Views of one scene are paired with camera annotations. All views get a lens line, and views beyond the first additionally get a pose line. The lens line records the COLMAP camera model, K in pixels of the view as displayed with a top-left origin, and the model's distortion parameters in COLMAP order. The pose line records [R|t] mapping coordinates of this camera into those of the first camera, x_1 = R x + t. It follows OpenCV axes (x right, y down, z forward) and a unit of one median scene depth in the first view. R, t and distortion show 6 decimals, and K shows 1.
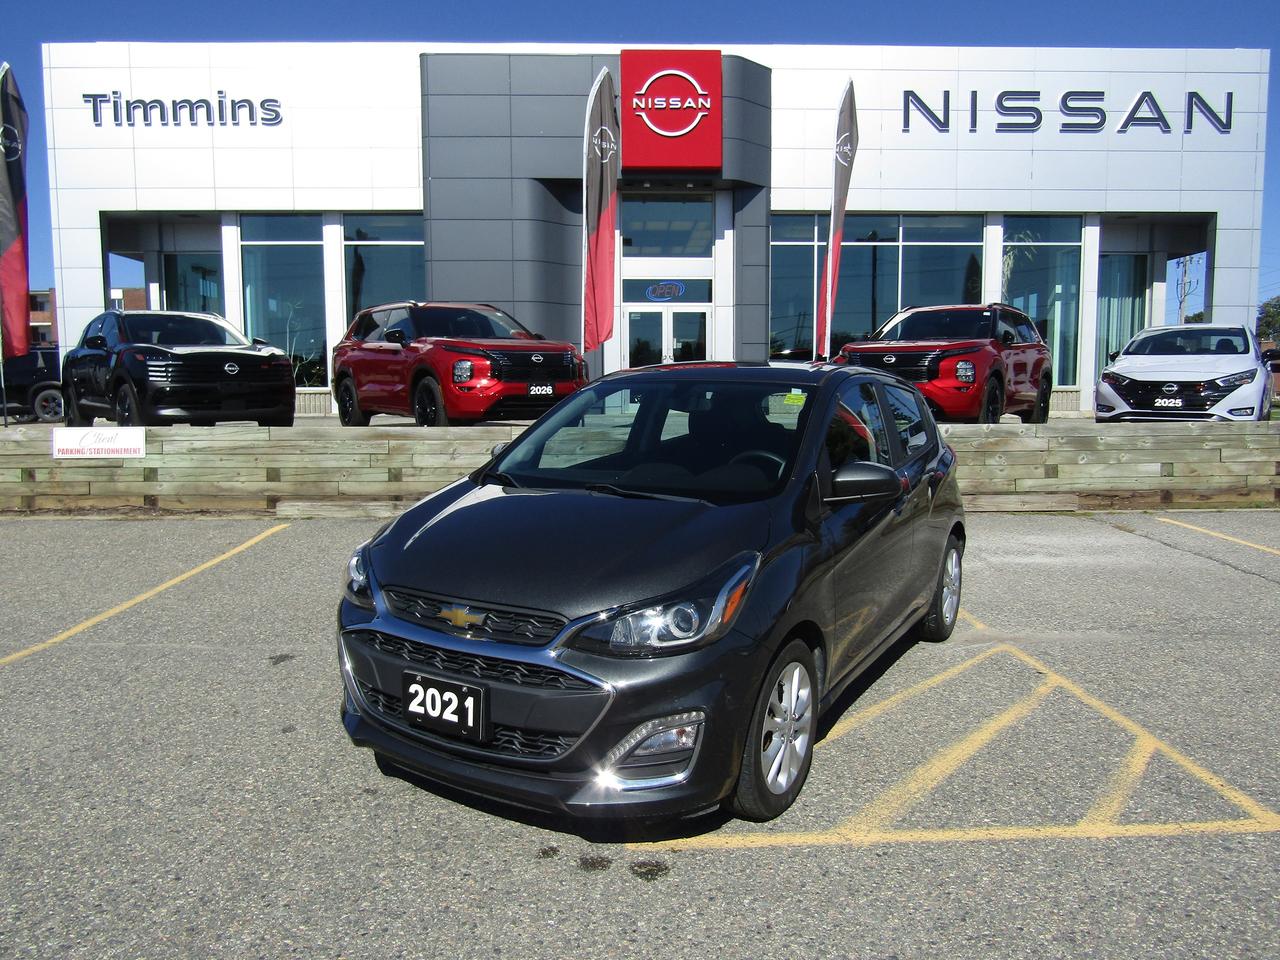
lens RADIAL K [[913.8, 0, 635.4], [0, 913.8, 477.5], [0, 0, 1]] dist [-0.019629, 0.003287]
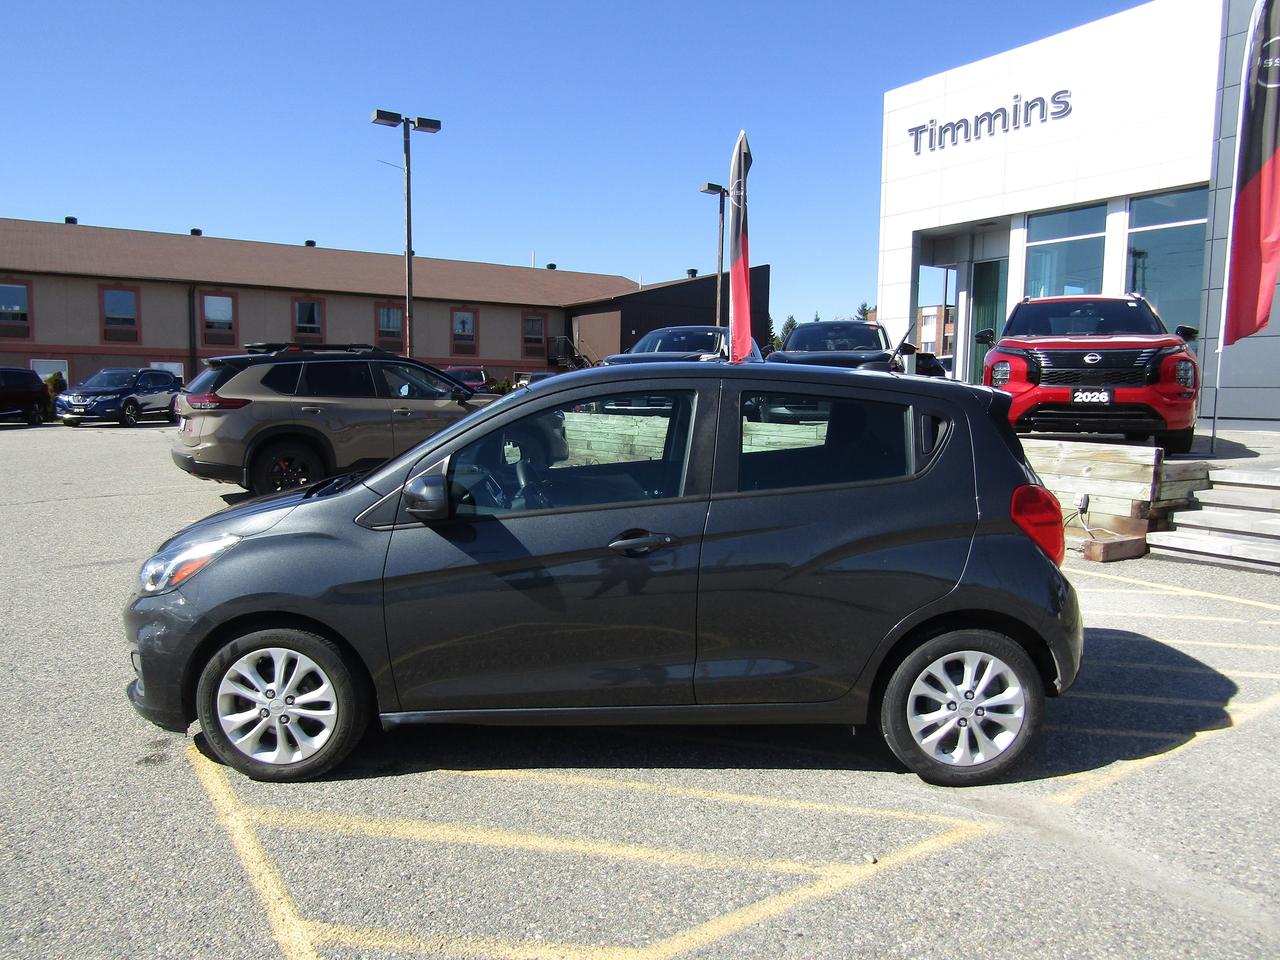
lens RADIAL K [[913.8, 0, 632.0], [0, 913.8, 481.8], [0, 0, 1]] dist [-0.019629, 0.003287]
pose [[0.524458, 0.095058, -0.846114, 0.310655], [-0.093752, 0.994153, 0.053578, -0.021016], [0.846259, 0.051225, 0.530303, 0.188604]]
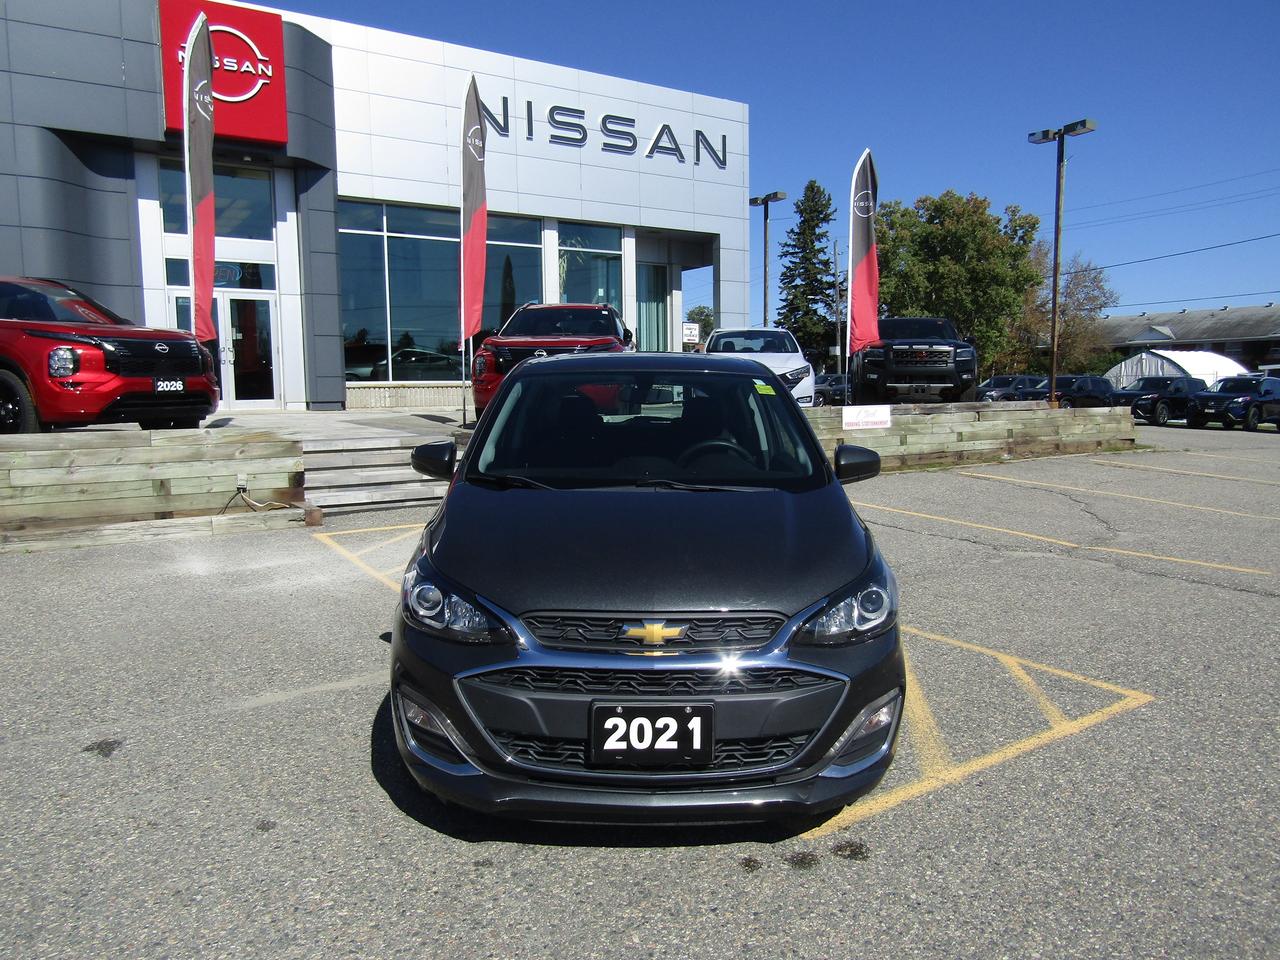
lens RADIAL K [[913.8, 0, 639.7], [0, 913.8, 474.5], [0, 0, 1]] dist [-0.019629, 0.003287]
pose [[0.848960, -0.056326, 0.525446, -0.151145], [0.055330, 0.998313, 0.017618, -0.004432], [-0.525552, 0.014116, 0.850644, 0.054551]]
